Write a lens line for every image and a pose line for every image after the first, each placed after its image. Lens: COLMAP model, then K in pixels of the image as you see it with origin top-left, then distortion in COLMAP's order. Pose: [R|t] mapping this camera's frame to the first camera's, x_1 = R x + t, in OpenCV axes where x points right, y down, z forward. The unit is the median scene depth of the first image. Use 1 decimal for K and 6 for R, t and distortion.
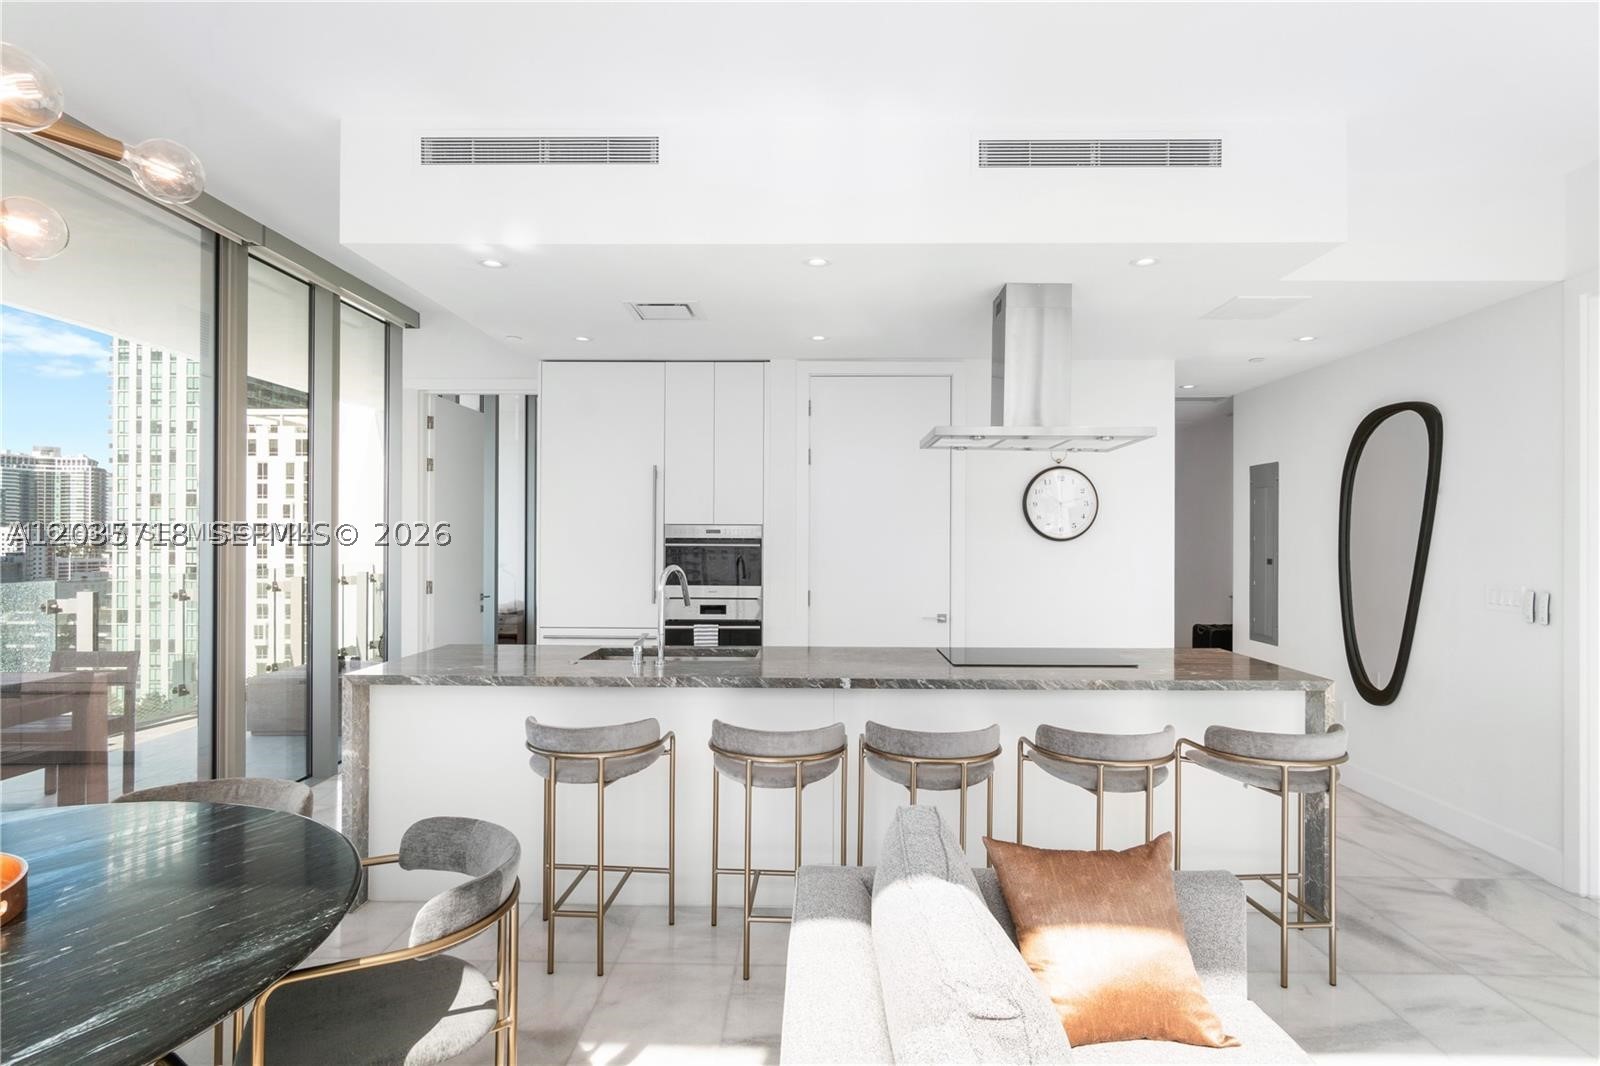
lens RADIAL K [[864.2, 0, 816.8], [0, 864.2, 536.6], [0, 0, 1]] dist [-0.003264, -0.000104]
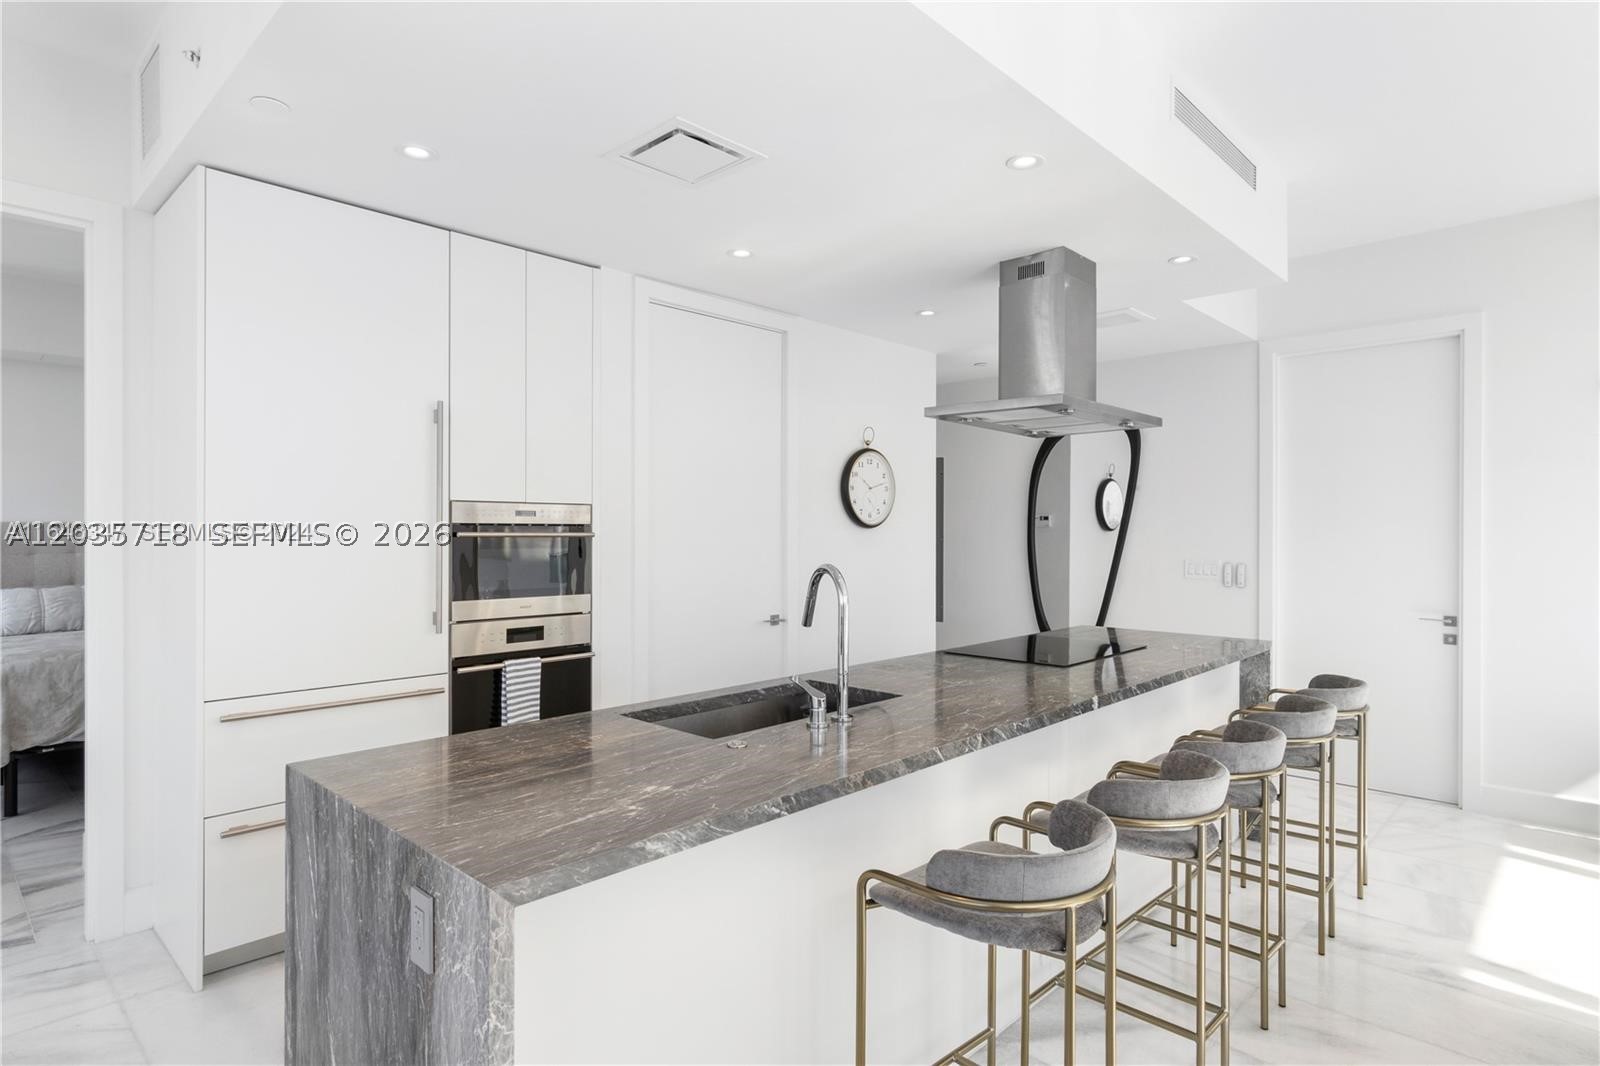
lens RADIAL K [[864.2, 0, 816.8], [0, 864.2, 536.6], [0, 0, 1]] dist [-0.003264, -0.000104]
pose [[0.672498, -0.008063, 0.740055, -0.453170], [-0.000582, 0.999935, 0.011422, 0.003638], [-0.740099, -0.008112, 0.672449, 0.404625]]
